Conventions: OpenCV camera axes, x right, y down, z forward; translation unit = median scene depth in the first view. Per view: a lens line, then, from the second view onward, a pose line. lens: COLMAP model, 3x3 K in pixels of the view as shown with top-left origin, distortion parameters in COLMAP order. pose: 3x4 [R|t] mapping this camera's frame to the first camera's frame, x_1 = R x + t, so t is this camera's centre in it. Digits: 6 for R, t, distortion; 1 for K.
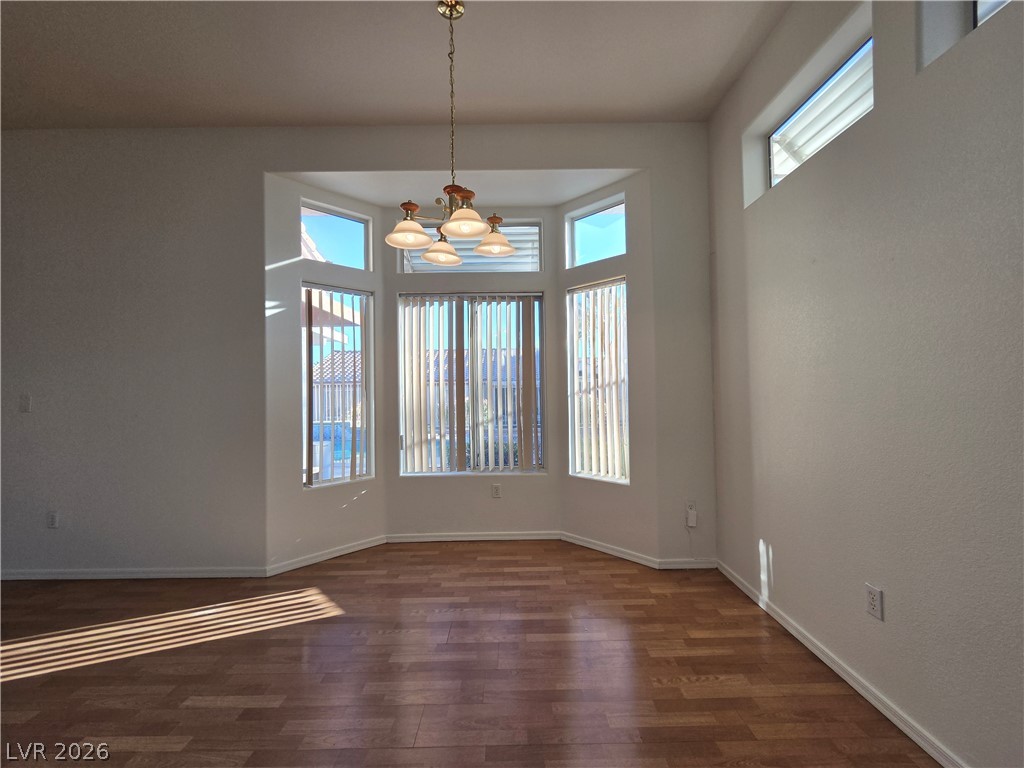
lens RADIAL K [[427.8, 0, 514.3], [0, 427.8, 385.4], [0, 0, 1]] dist [-0.004894, 0.000637]
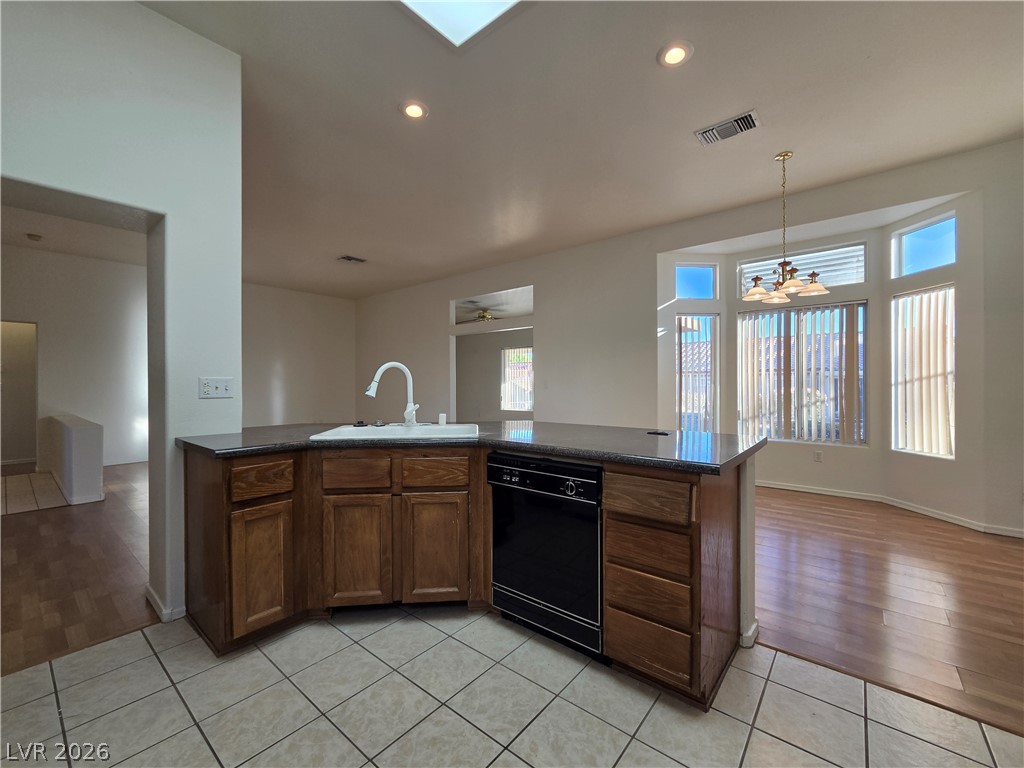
lens RADIAL K [[427.8, 0, 514.3], [0, 427.8, 385.4], [0, 0, 1]] dist [-0.004894, 0.000637]
pose [[0.771586, 0.014126, -0.635968, 0.069194], [0.004725, 0.999599, 0.027935, -0.010925], [0.636107, -0.024559, 0.771210, -0.606277]]
